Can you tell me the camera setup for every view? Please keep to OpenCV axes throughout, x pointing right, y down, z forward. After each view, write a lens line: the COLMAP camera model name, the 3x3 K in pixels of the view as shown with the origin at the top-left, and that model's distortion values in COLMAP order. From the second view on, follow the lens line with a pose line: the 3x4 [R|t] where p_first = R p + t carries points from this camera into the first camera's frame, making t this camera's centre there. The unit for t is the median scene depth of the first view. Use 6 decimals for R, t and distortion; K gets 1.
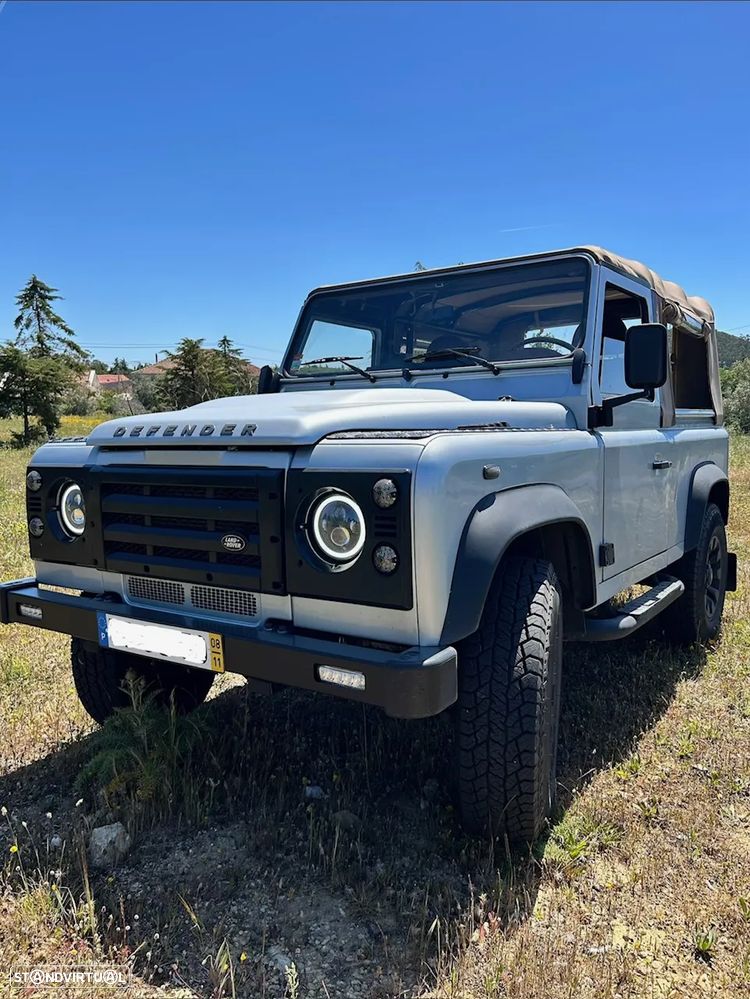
lens RADIAL K [[767.1, 0, 375.0], [0, 767.1, 499.5], [0, 0, 1]] dist [0.060718, -0.084581]
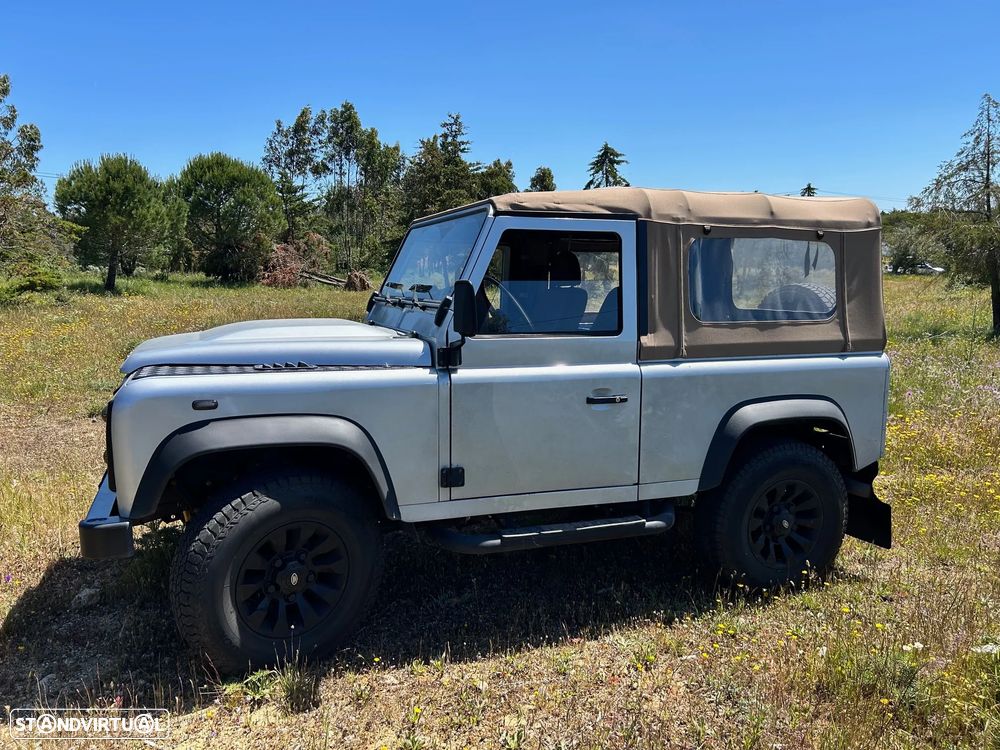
lens RADIAL K [[767.9, 0, 491.2], [0, 767.9, 368.9], [0, 0, 1]] dist [0.060718, -0.084581]
pose [[0.816019, 0.086475, -0.571520, 1.116486], [-0.070460, 0.996254, 0.050137, -0.169681], [0.573714, -0.000643, 0.819055, 0.117406]]
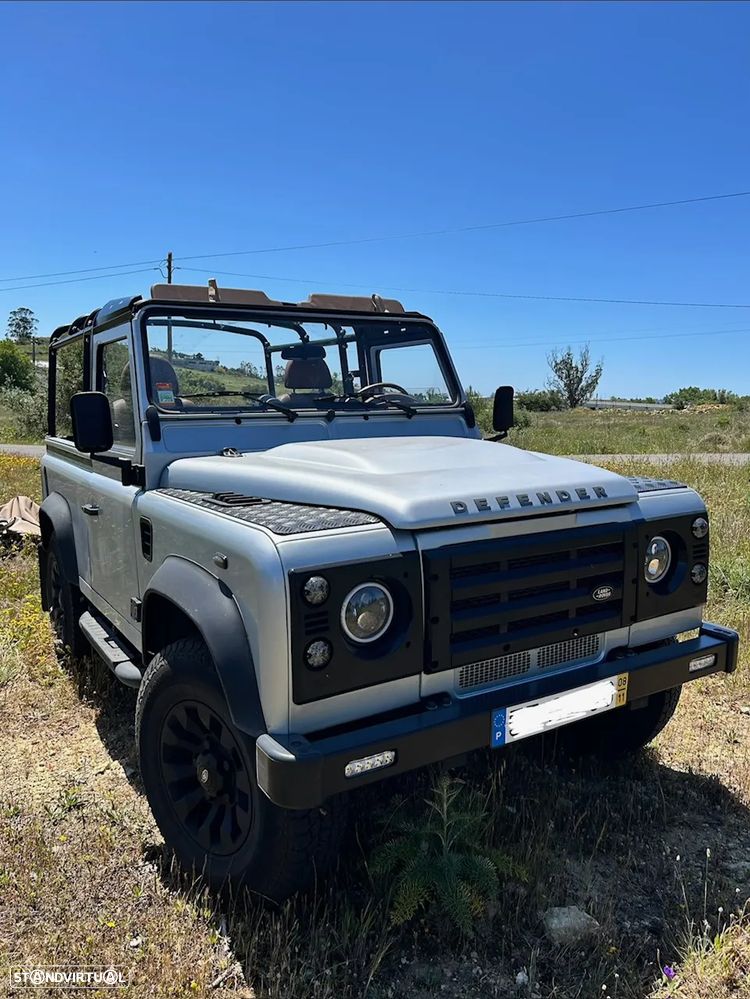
lens RADIAL K [[772.0, 0, 394.9], [0, 772.0, 497.2], [0, 0, 1]] dist [0.036708, -0.007489]
pose [[0.390638, -0.108479, 0.914130, -1.112248], [0.088105, 0.992879, 0.080174, -0.168921], [-0.916318, 0.049220, 0.397414, 0.687691]]
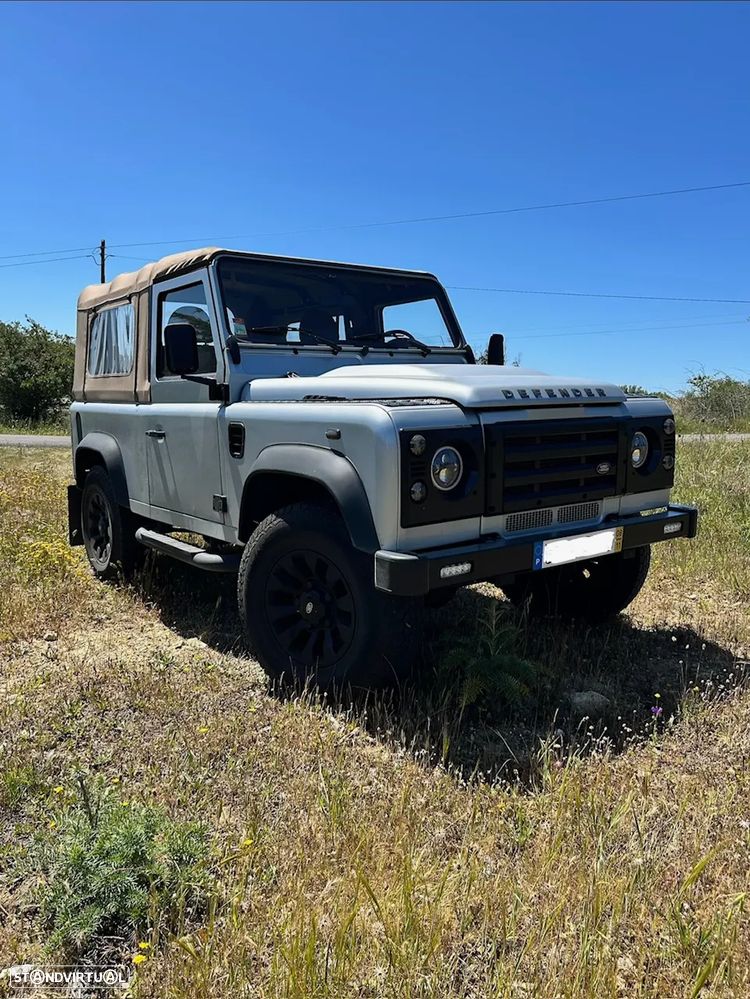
lens RADIAL K [[769.8, 0, 380.5], [0, 769.8, 496.0], [0, 0, 1]] dist [0.100540, -0.222615]
pose [[0.309944, -0.113601, 0.943944, -1.467551], [0.091550, 0.991789, 0.089298, -0.054165], [-0.946337, 0.058740, 0.317799, 0.782945]]
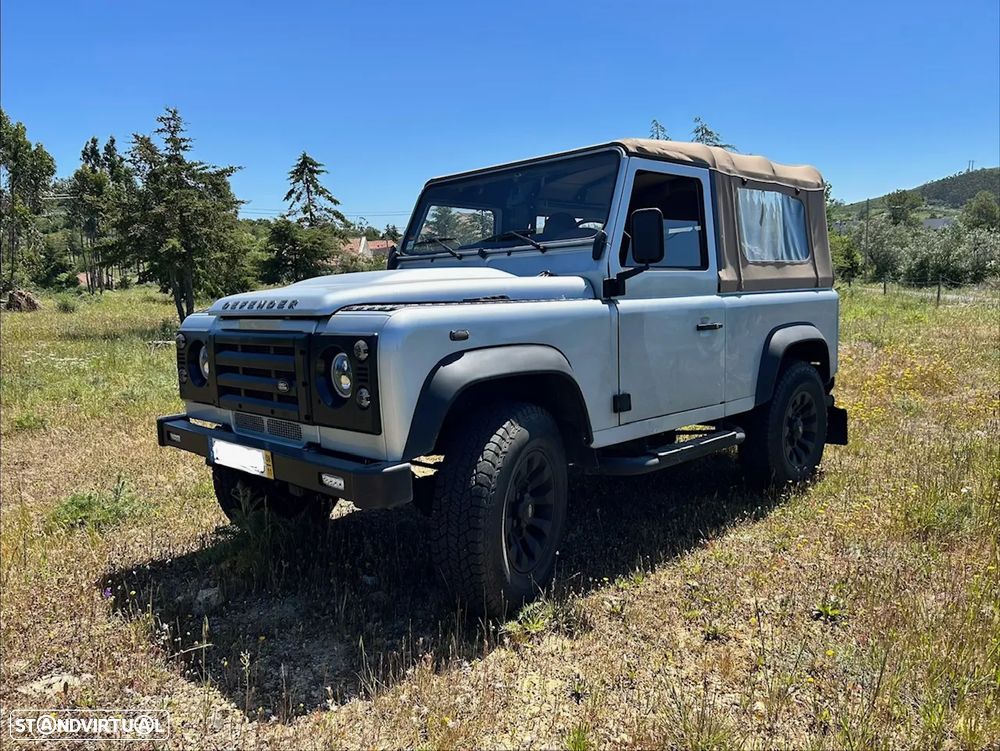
lens RADIAL K [[767.9, 0, 491.2], [0, 767.9, 369.4], [0, 0, 1]] dist [0.060718, -0.084581]
pose [[0.981429, 0.005350, -0.191752, 0.373547], [-0.002731, 0.999899, 0.013917, 0.004494], [0.191807, -0.013135, 0.981345, -0.237522]]
